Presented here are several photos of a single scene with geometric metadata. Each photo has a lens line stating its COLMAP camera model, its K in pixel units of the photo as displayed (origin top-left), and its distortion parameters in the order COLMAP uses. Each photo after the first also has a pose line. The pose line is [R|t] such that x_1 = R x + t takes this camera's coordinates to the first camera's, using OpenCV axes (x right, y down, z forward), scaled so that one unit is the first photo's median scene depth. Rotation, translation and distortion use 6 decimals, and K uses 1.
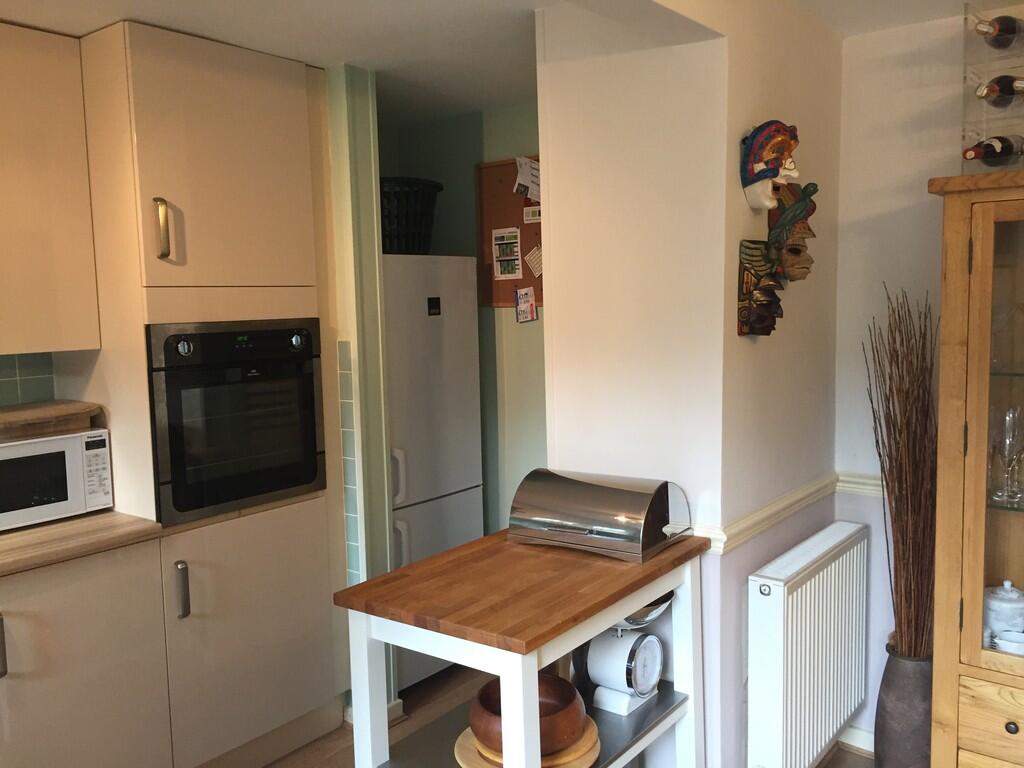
lens RADIAL K [[877.3, 0, 512.0], [0, 877.3, 384.0], [0, 0, 1]] dist [0.081061, -0.095864]
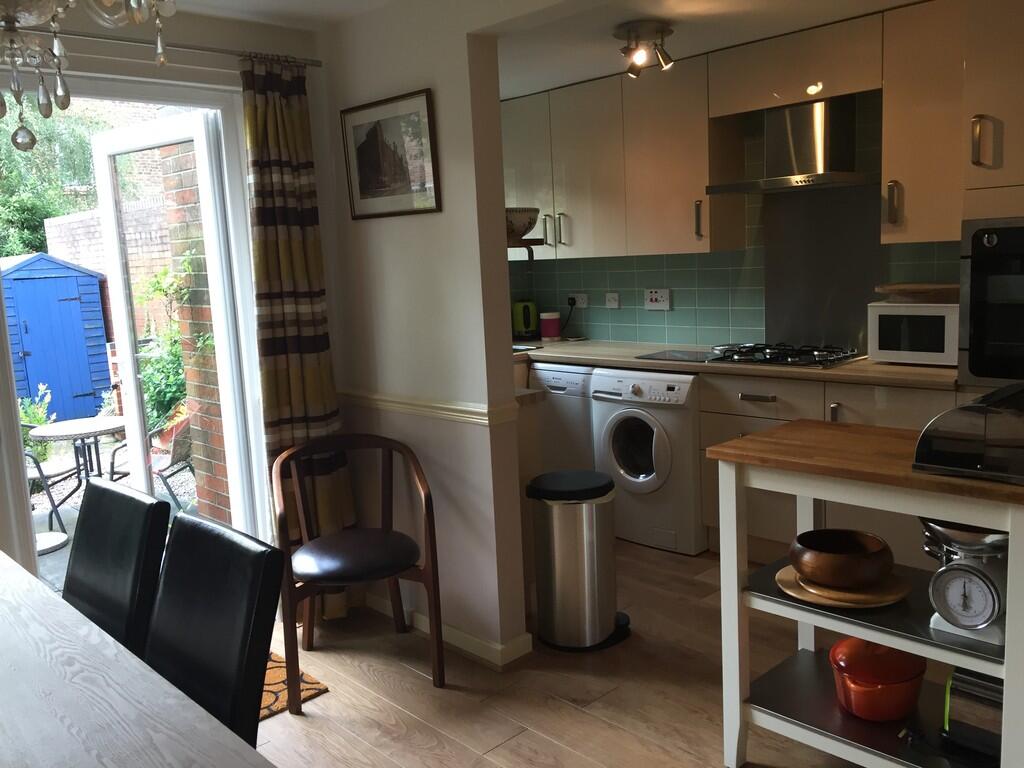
lens RADIAL K [[877.3, 0, 512.0], [0, 877.3, 384.0], [0, 0, 1]] dist [0.081061, -0.095864]
pose [[-0.152139, 0.178893, -0.972034, 0.932890], [-0.045869, 0.981145, 0.187750, -0.046568], [0.987294, 0.073151, -0.141065, 0.555176]]
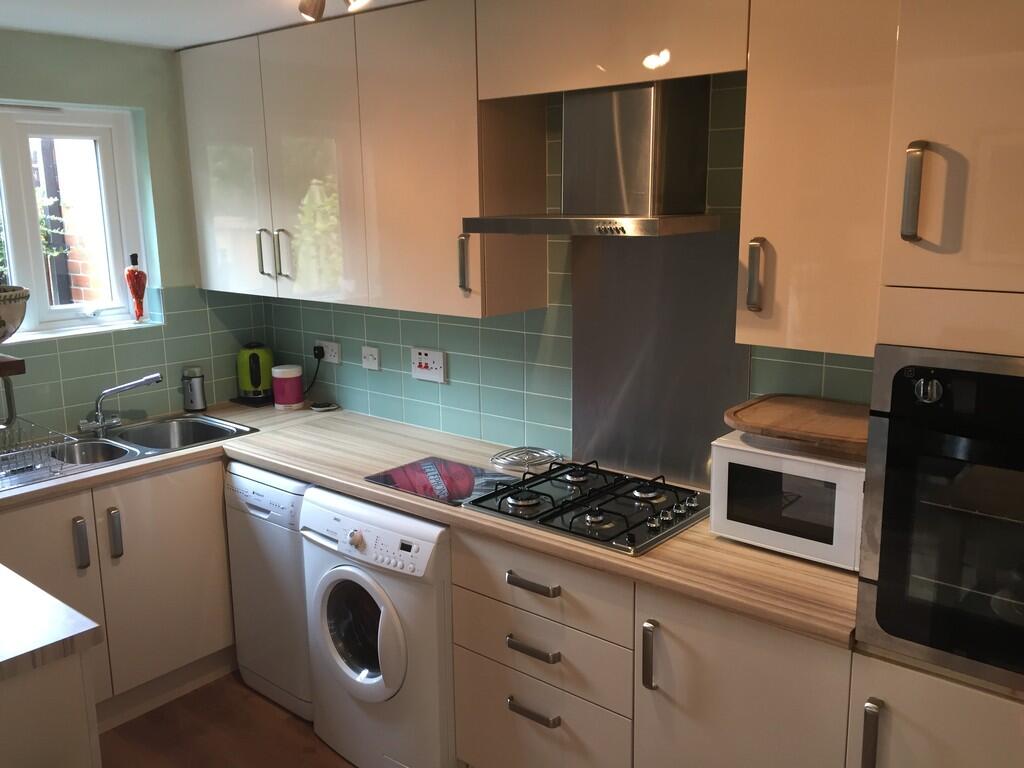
lens RADIAL K [[877.3, 0, 512.0], [0, 877.3, 384.0], [0, 0, 1]] dist [0.081061, -0.095864]
pose [[-0.045131, 0.226046, -0.973071, 0.234742], [-0.089344, 0.969246, 0.229301, -0.159911], [0.994978, 0.097286, -0.023547, 0.738123]]
